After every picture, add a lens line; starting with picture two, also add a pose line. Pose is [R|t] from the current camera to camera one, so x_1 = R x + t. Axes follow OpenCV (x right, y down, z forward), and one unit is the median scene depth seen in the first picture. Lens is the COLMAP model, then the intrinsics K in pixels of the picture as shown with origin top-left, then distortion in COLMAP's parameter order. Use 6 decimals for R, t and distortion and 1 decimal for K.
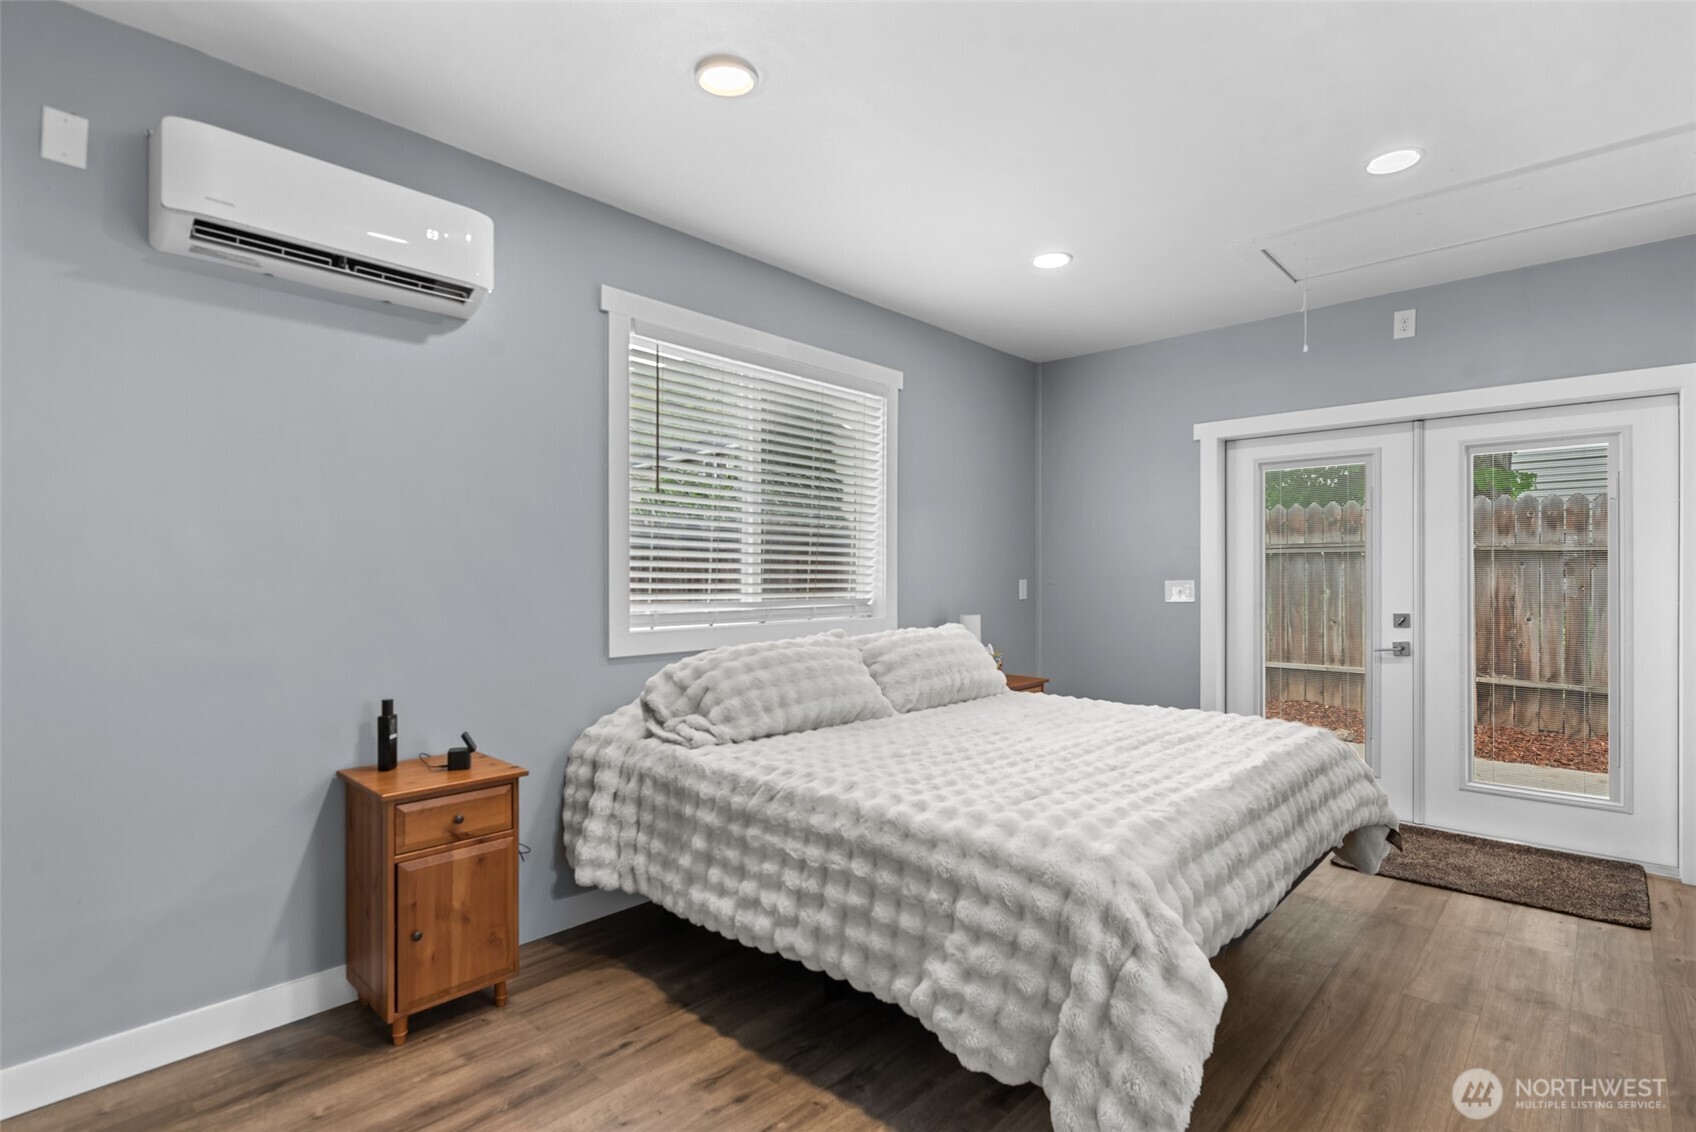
lens RADIAL K [[807.3, 0, 848.9], [0, 807.3, 572.0], [0, 0, 1]] dist [0.002391, 0.000343]
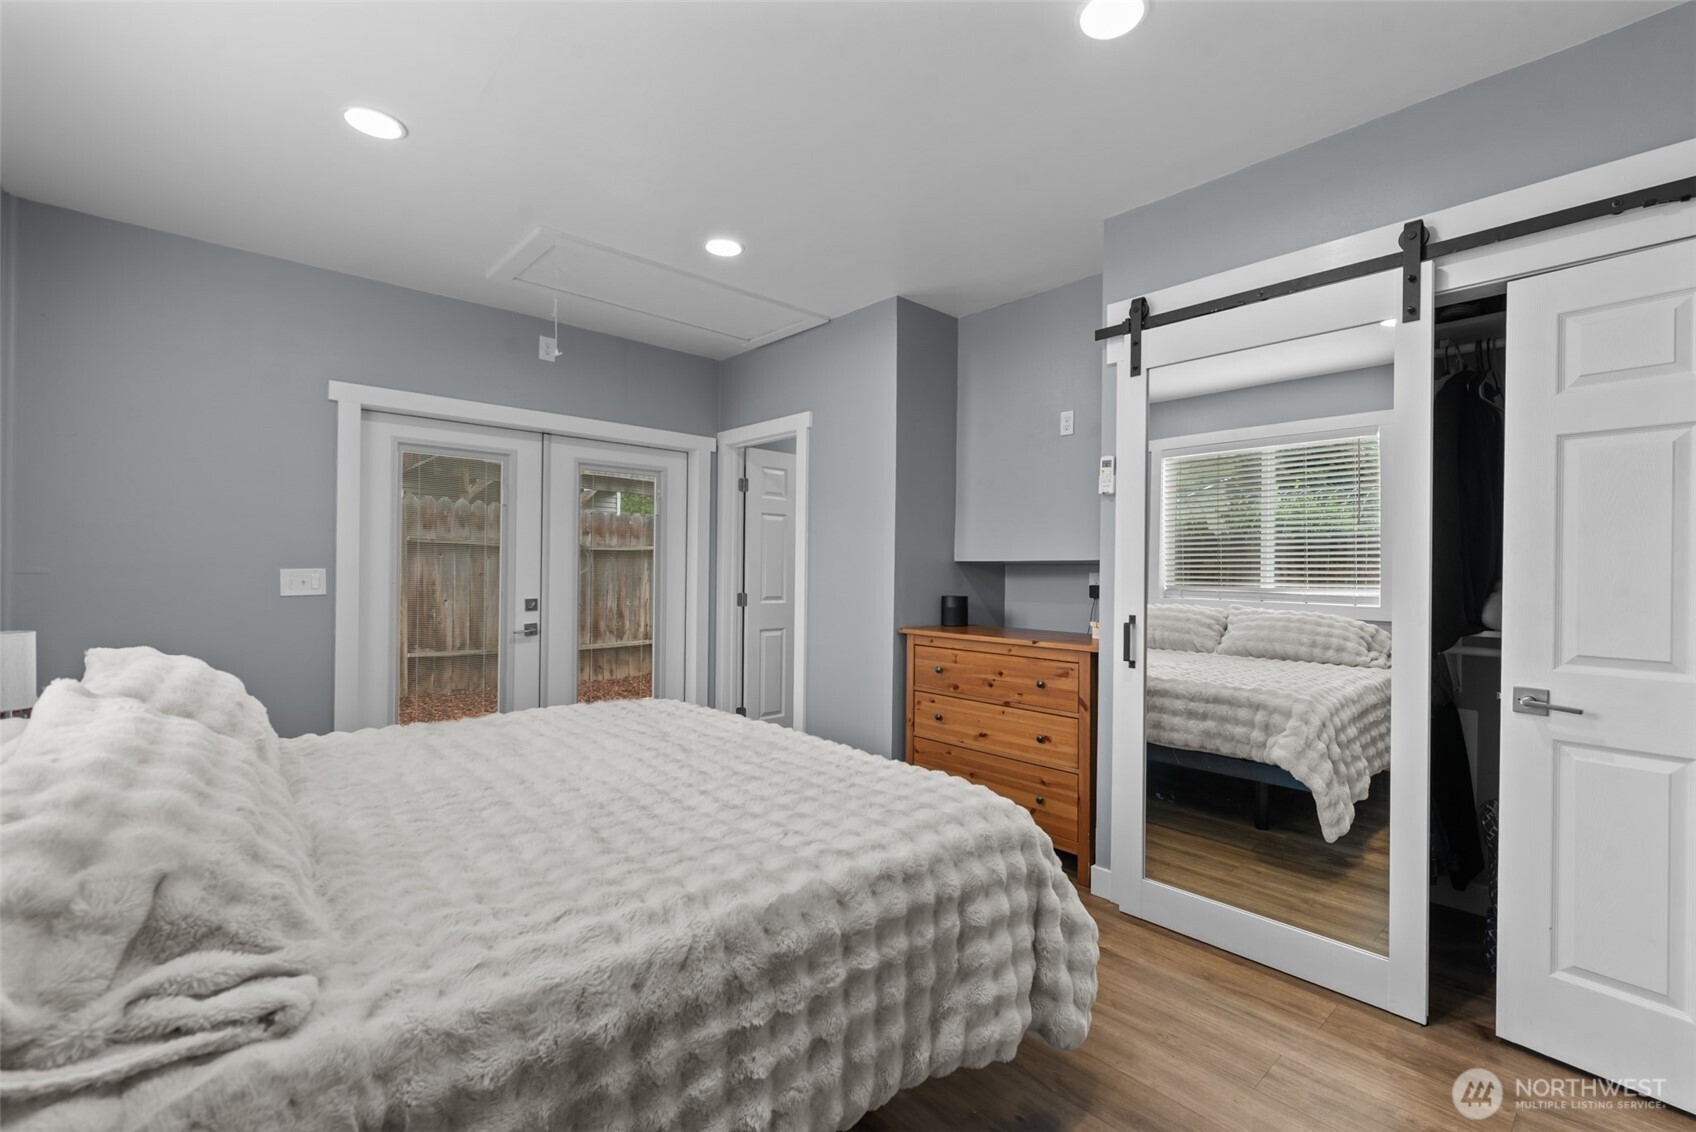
lens RADIAL K [[738.0, 0, 859.7], [0, 738.0, 564.5], [0, 0, 1]] dist [-0.001381, -0.000552]
pose [[0.078263, 0.009200, 0.996890, -0.282801], [-0.018994, 0.999790, -0.007735, 0.001978], [-0.996752, -0.018330, 0.078422, 0.398709]]
